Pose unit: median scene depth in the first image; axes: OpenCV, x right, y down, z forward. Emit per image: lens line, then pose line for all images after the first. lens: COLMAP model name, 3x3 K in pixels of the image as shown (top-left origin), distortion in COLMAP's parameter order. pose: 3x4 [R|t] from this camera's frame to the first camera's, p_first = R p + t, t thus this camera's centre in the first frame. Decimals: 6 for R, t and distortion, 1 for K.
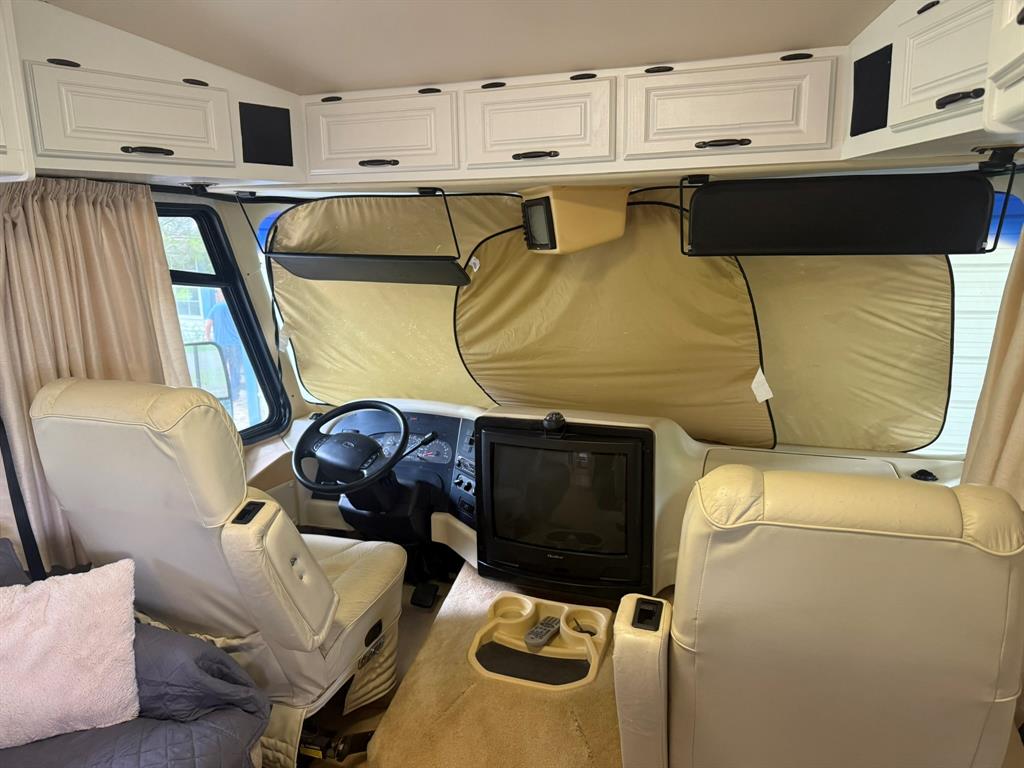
lens RADIAL K [[729.9, 0, 511.8], [0, 729.9, 377.6], [0, 0, 1]] dist [0.003376, -0.037187]
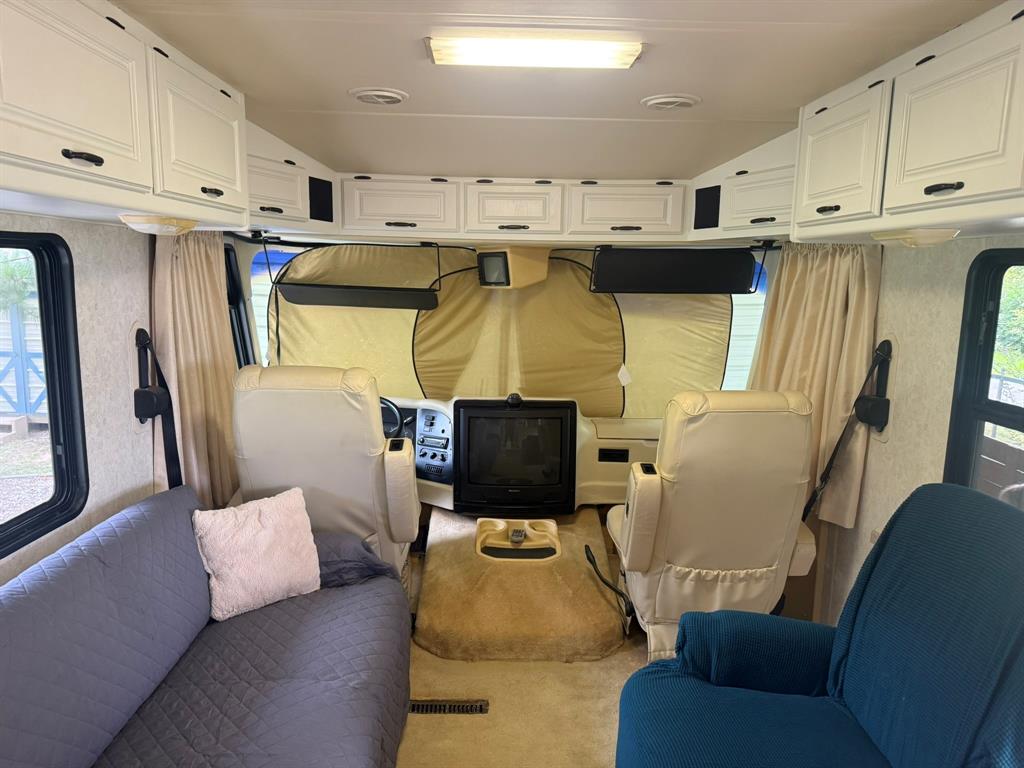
lens RADIAL K [[732.0, 0, 513.0], [0, 732.0, 381.5], [0, 0, 1]] dist [0.009396, -0.009896]
pose [[0.929586, -0.021880, 0.367955, -0.515829], [0.040010, 0.998328, -0.041713, 0.089940], [-0.366427, 0.053498, 0.928907, -0.426359]]
